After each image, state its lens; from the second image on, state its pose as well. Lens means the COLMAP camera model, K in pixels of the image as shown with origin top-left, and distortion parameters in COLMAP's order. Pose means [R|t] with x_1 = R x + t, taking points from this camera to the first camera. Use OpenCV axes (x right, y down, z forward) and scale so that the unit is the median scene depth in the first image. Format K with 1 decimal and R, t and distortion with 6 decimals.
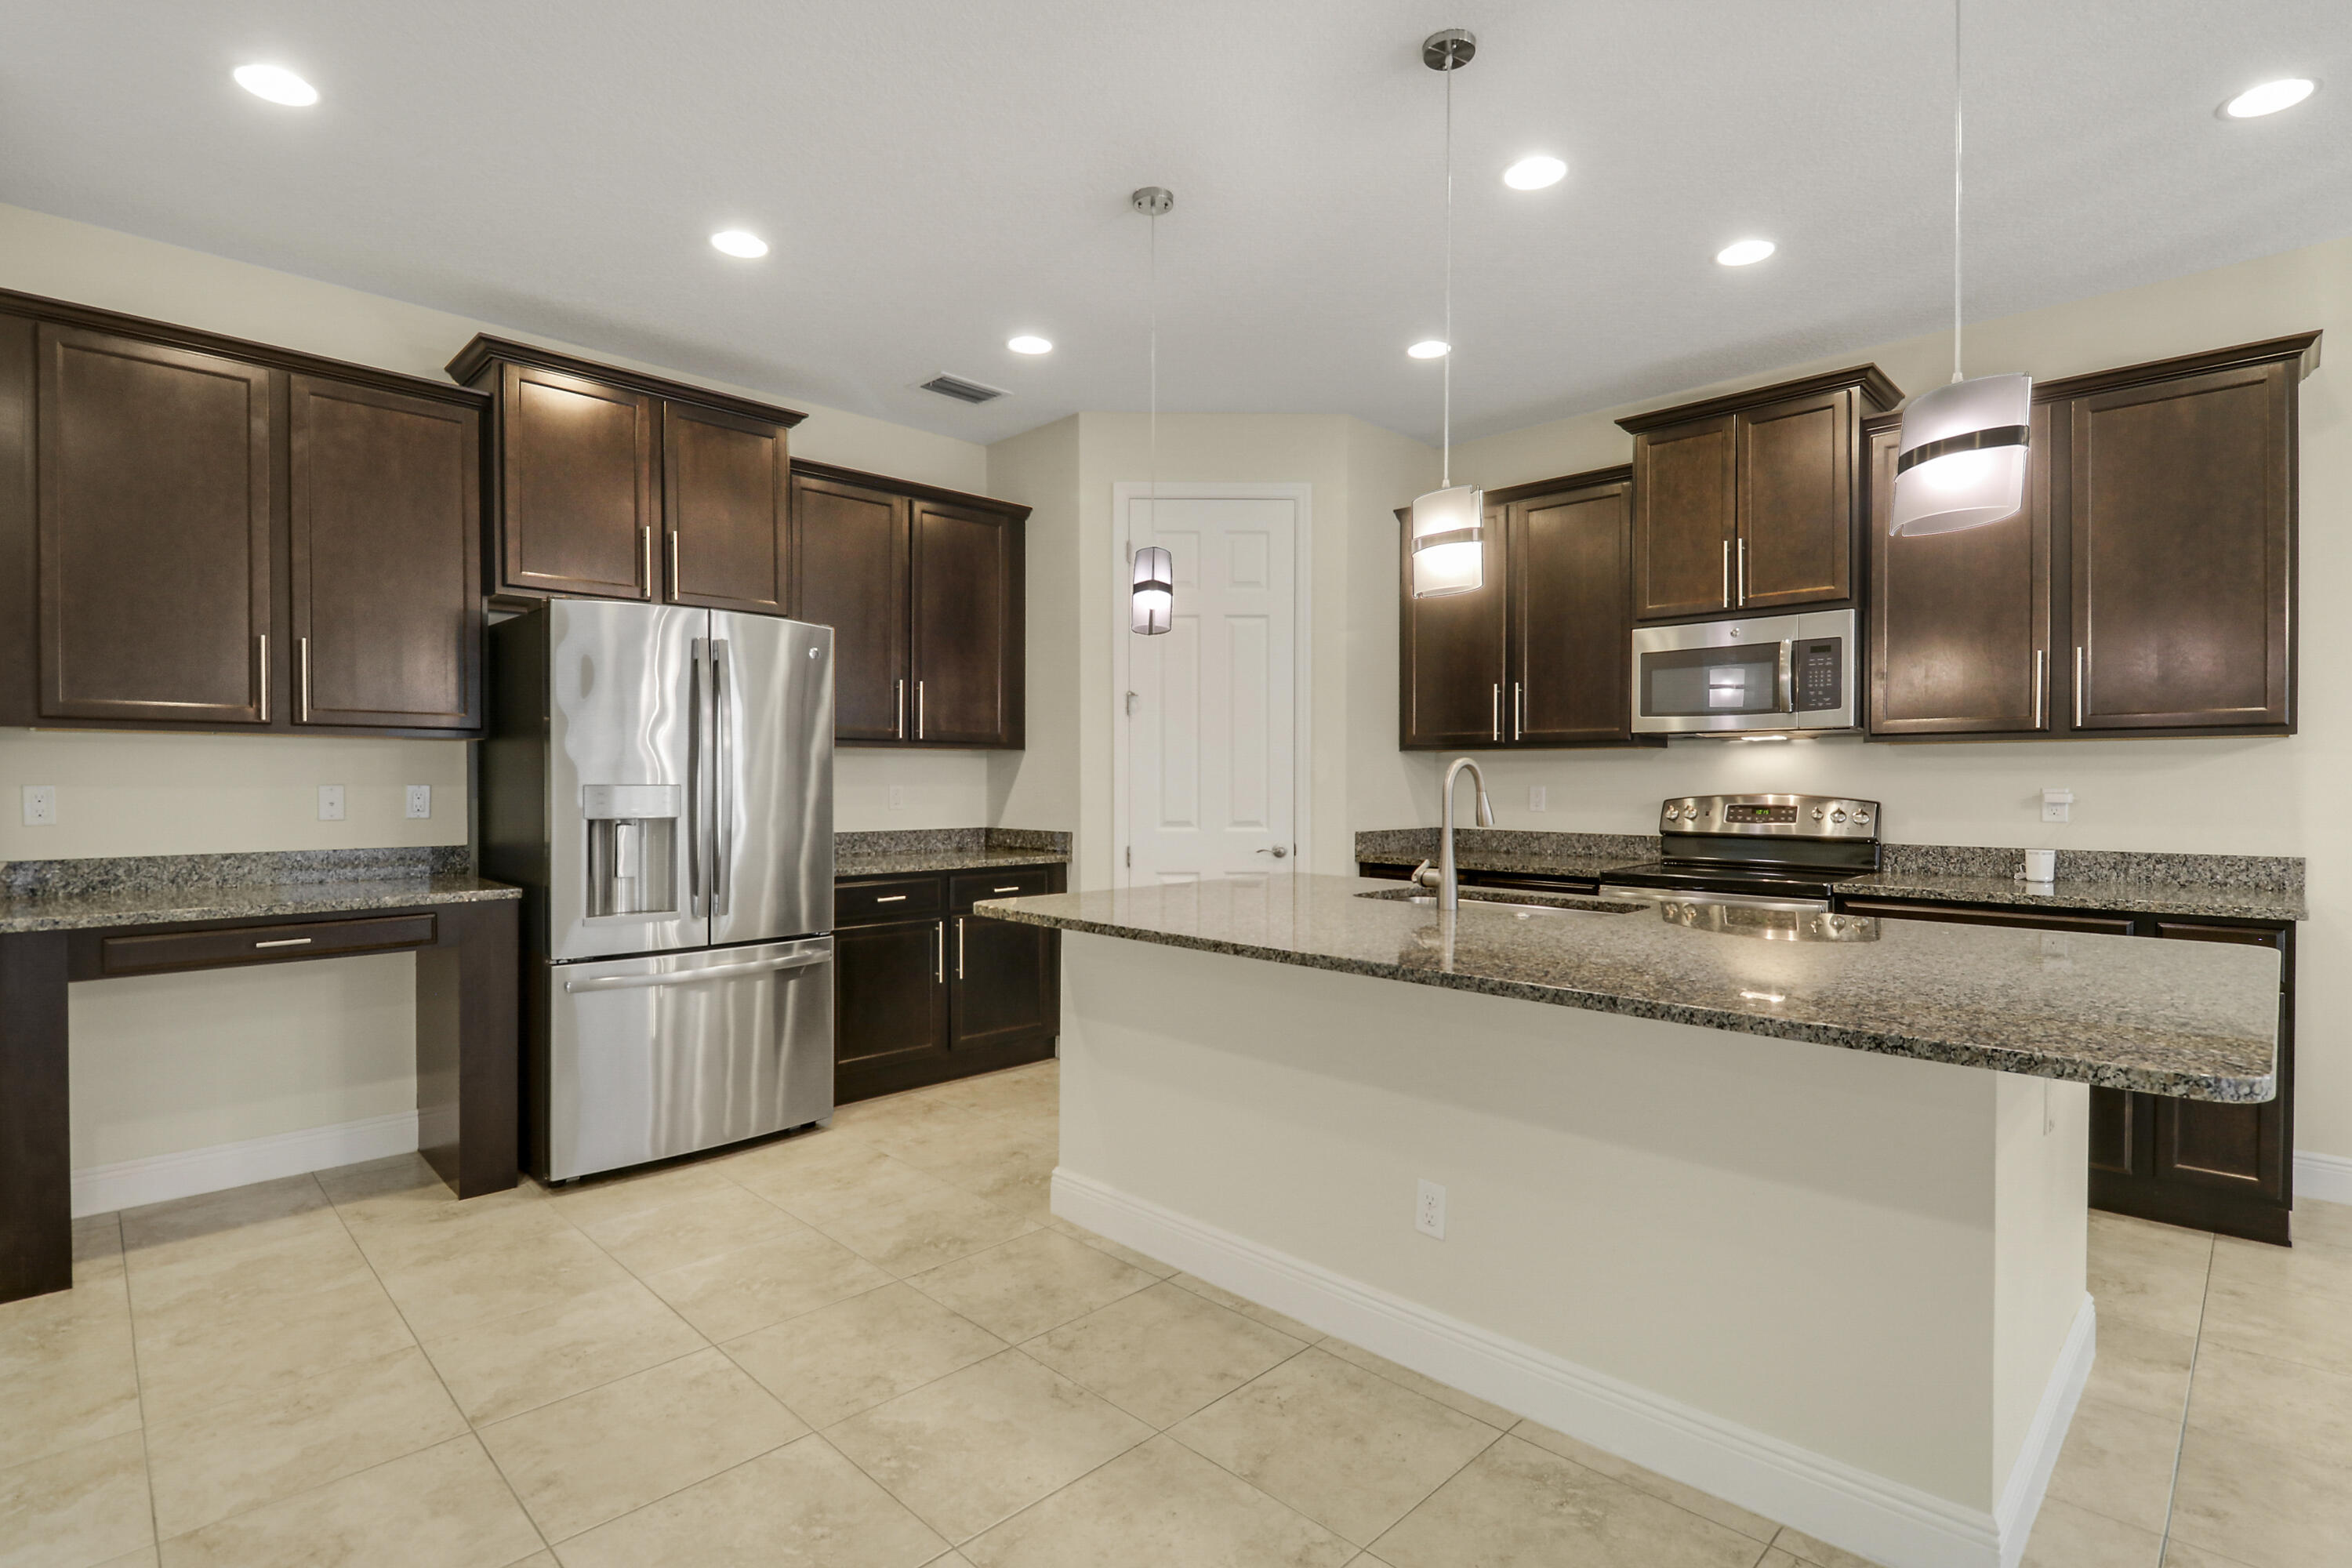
lens RADIAL K [[1129.8, 0, 1176.0], [0, 1129.8, 784.0], [0, 0, 1]] dist [0.000764, 0.000010]
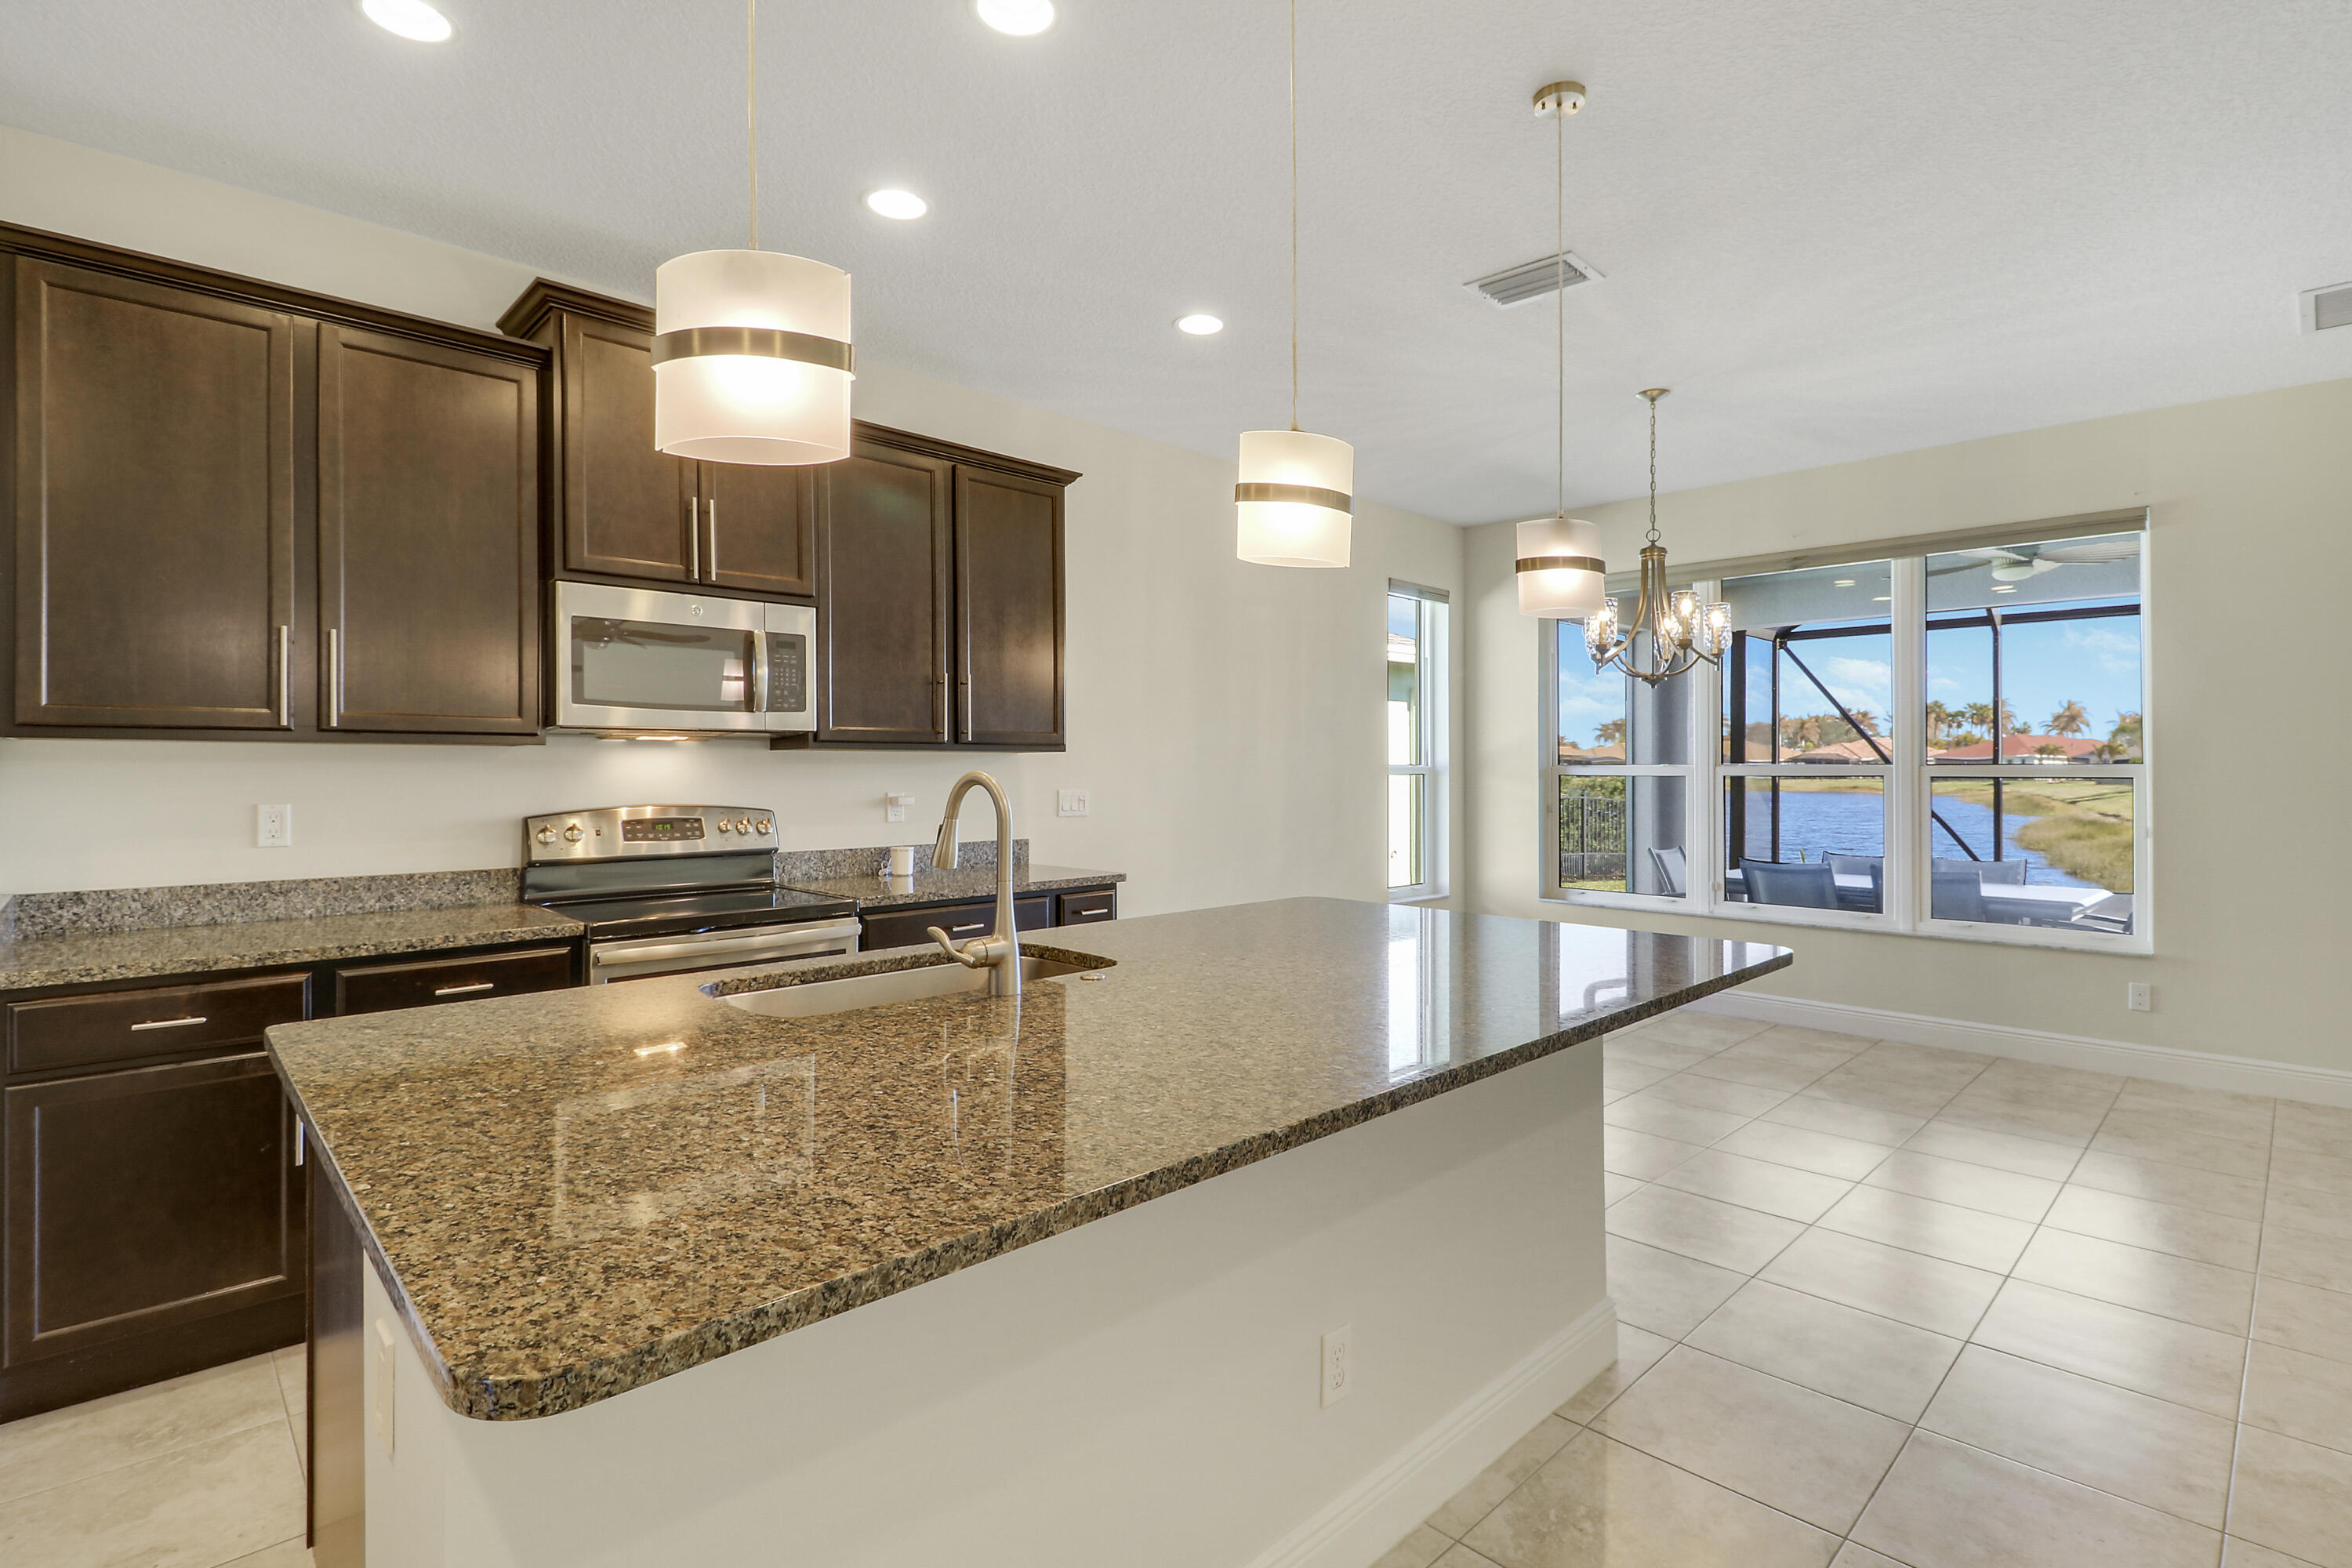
lens RADIAL K [[1108.8, 0, 1176.2], [0, 1108.8, 767.2], [0, 0, 1]] dist [0.000727, -0.000015]
pose [[0.023099, 0.001570, 0.999732, -0.316343], [0.007566, 0.999970, -0.001746, -0.016592], [-0.999705, 0.007604, 0.023087, 0.656472]]
